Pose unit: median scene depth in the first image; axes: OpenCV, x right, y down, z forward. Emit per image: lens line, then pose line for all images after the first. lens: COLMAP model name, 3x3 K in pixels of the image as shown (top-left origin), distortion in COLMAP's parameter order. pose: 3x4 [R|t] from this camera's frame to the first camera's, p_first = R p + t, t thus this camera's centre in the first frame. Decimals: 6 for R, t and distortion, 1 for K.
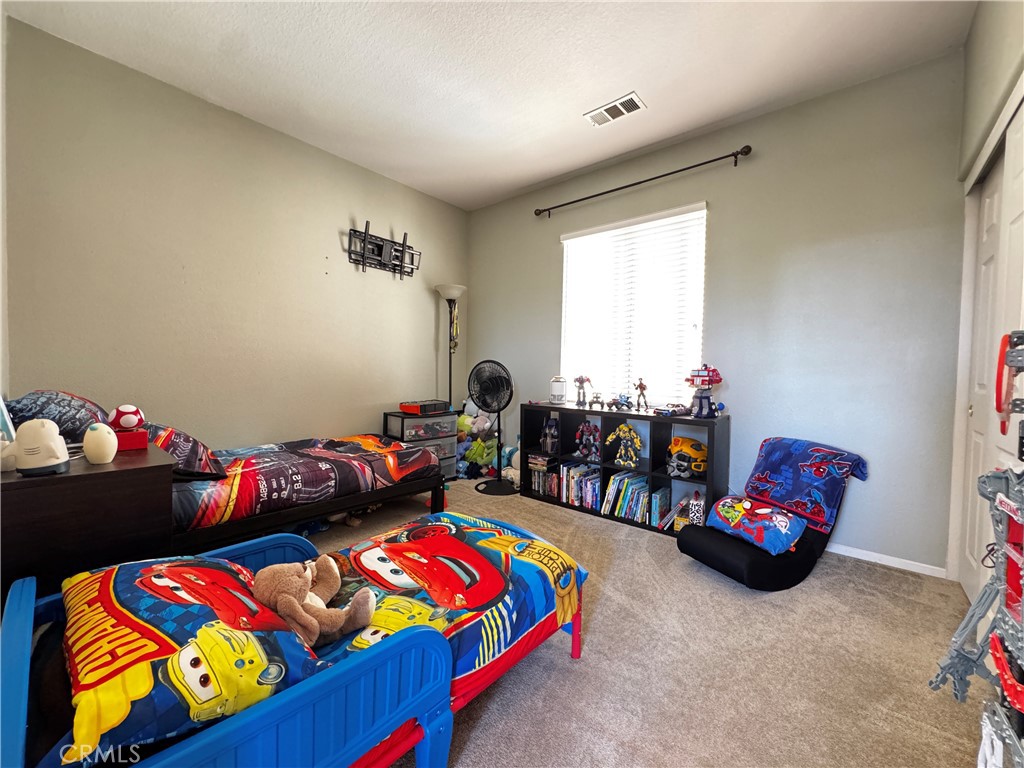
lens RADIAL K [[411.4, 0, 518.5], [0, 411.4, 383.2], [0, 0, 1]] dist [-0.001995, -0.000089]
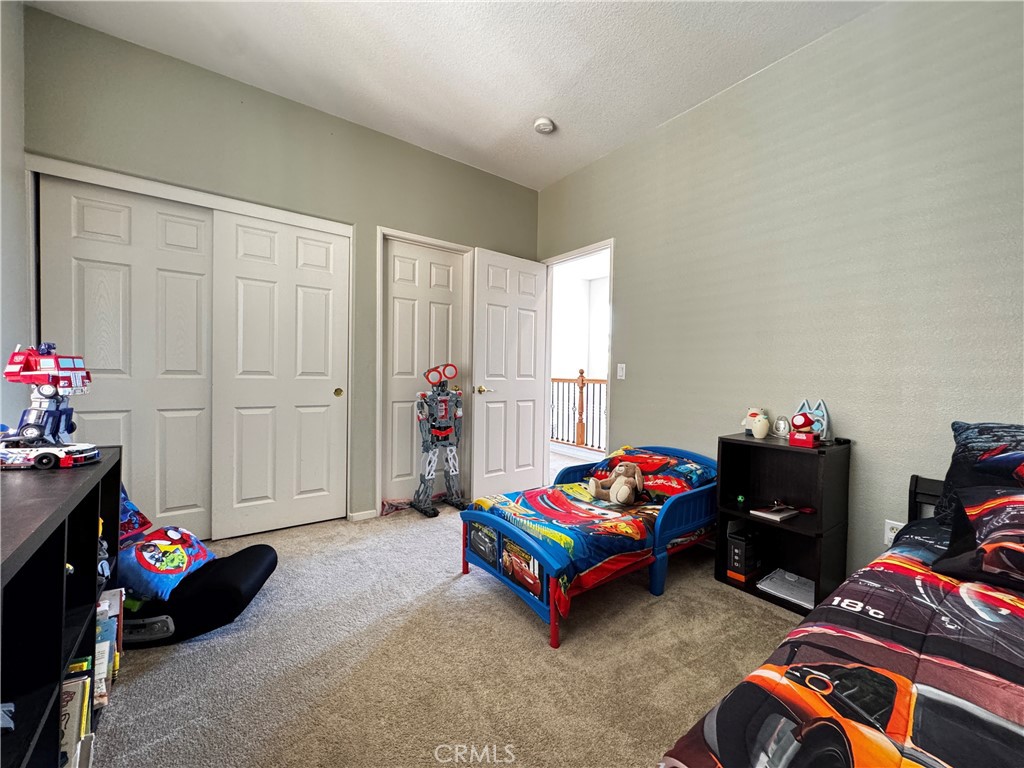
lens RADIAL K [[411.4, 0, 518.5], [0, 411.4, 383.2], [0, 0, 1]] dist [-0.001995, -0.000089]
pose [[-0.973203, -0.047378, 0.225014, -0.321193], [-0.034878, 0.997636, 0.059206, -0.080463], [-0.227287, 0.049771, -0.972555, 2.259039]]
